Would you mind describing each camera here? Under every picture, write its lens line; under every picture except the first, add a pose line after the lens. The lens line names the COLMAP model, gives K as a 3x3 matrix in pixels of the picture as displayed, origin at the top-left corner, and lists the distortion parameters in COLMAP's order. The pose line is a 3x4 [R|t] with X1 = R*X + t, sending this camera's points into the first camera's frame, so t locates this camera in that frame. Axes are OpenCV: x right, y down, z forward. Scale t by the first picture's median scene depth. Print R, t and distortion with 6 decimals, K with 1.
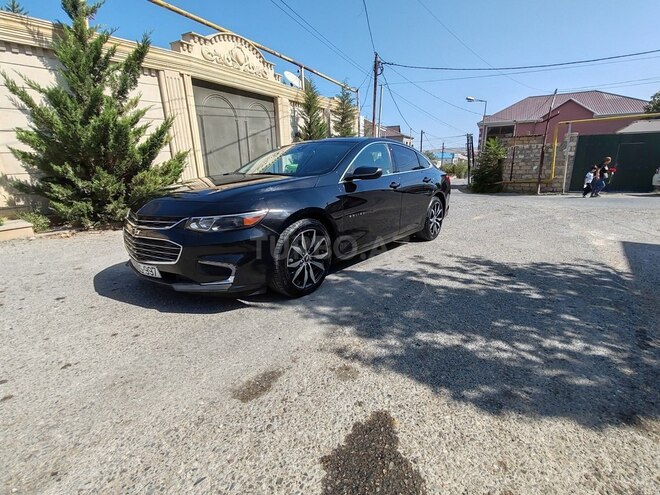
lens RADIAL K [[314.4, 0, 330.0], [0, 314.4, 247.5], [0, 0, 1]] dist [-0.000781, 0.004261]
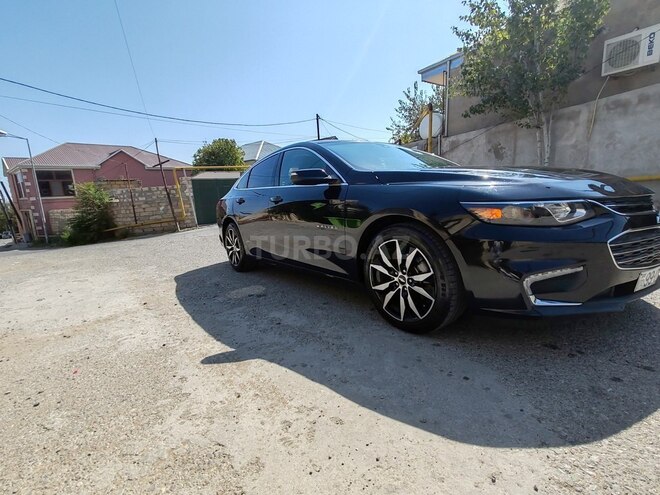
lens RADIAL K [[314.4, 0, 330.0], [0, 314.4, 247.5], [0, 0, 1]] dist [-0.000781, 0.004261]
pose [[0.245313, -0.164365, 0.955408, -0.404670], [0.313562, 0.946000, 0.082236, -0.075251], [-0.917333, 0.279406, 0.283605, 0.412810]]
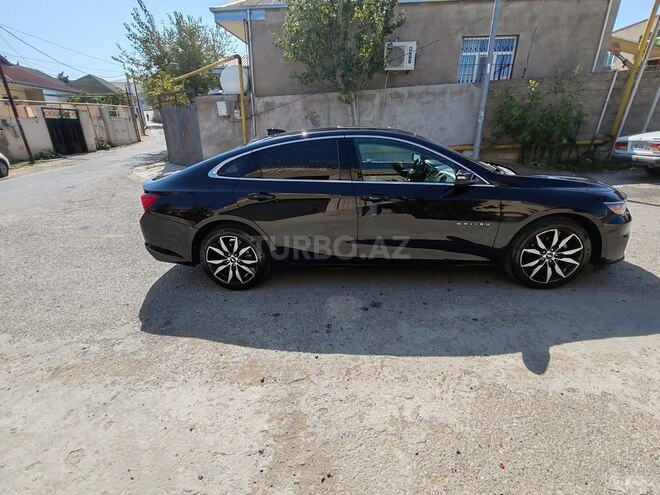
lens RADIAL K [[311.7, 0, 331.3], [0, 311.7, 249.0], [0, 0, 1]] dist [0.002484, 0.001285]
pose [[-0.560575, -0.272582, 0.781956, -0.306713], [0.248296, 0.845501, 0.472734, -0.231122], [-0.790003, 0.459159, -0.406286, 0.737190]]
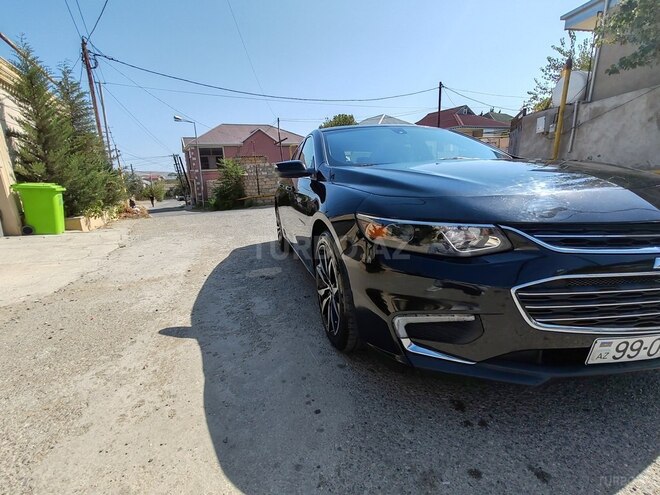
lens RADIAL K [[314.4, 0, 330.0], [0, 314.4, 247.5], [0, 0, 1]] dist [-0.000781, 0.004261]
pose [[0.594777, -0.190420, 0.781013, -0.339903], [0.244938, 0.968272, 0.049544, -0.056127], [-0.765667, 0.161833, 0.622547, 0.303866]]
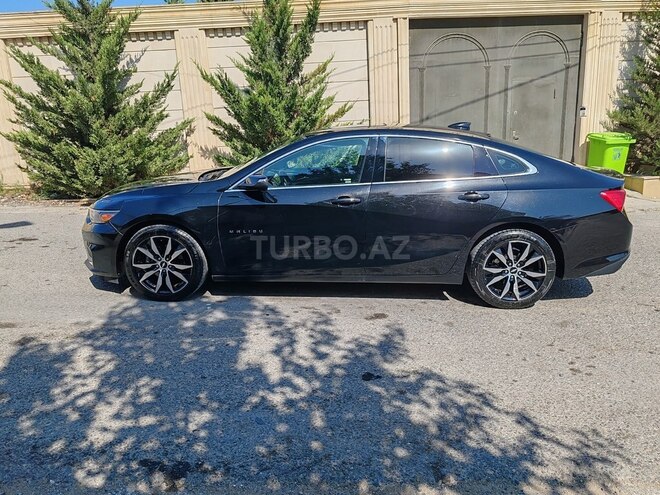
lens RADIAL K [[532.0, 0, 348.8], [0, 532.0, 247.6], [0, 0, 1]] dist [0.032543, 0.001310]
pose [[0.605445, 0.195777, -0.771432, 0.486470], [-0.197036, 0.975971, 0.093045, -0.089750], [0.771111, 0.095666, 0.629472, 0.122737]]
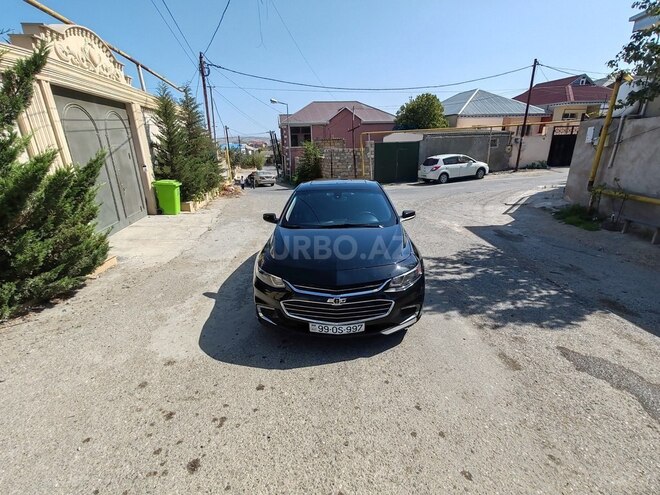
lens RADIAL K [[314.4, 0, 330.0], [0, 314.4, 247.5], [0, 0, 1]] dist [-0.000781, 0.004261]
pose [[0.801442, -0.187716, 0.567850, -0.354314], [0.168955, 0.981854, 0.086118, -0.097968], [-0.573712, 0.026922, 0.818615, 0.014400]]
